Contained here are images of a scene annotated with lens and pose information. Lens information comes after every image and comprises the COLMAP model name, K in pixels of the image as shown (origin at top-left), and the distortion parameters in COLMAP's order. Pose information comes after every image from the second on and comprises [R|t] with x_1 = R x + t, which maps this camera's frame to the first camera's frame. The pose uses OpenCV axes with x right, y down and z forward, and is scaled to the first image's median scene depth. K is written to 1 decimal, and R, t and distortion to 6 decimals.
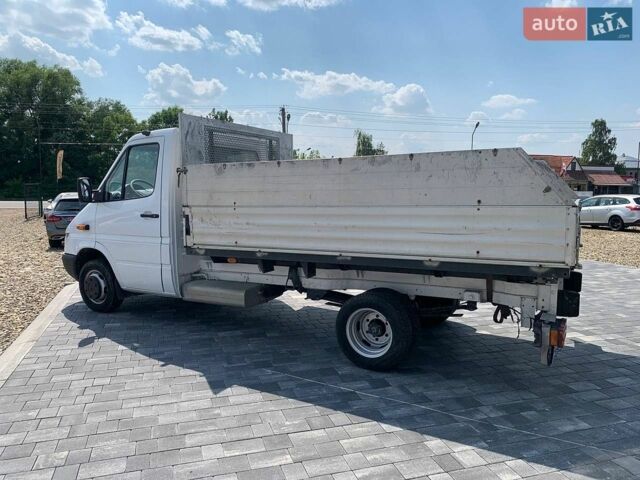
lens RADIAL K [[496.9, 0, 319.0], [0, 496.9, 225.3], [0, 0, 1]] dist [0.018956, -0.031498]
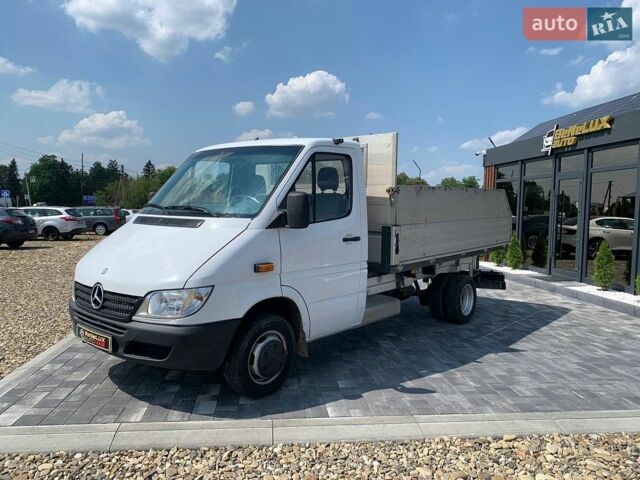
lens RADIAL K [[496.9, 0, 315.9], [0, 496.9, 235.4], [0, 0, 1]] dist [0.018956, -0.031498]
pose [[0.182596, -0.055436, 0.981624, -1.282790], [0.053306, 0.997499, 0.046417, -0.073786], [-0.981742, 0.043851, 0.185095, 0.979029]]
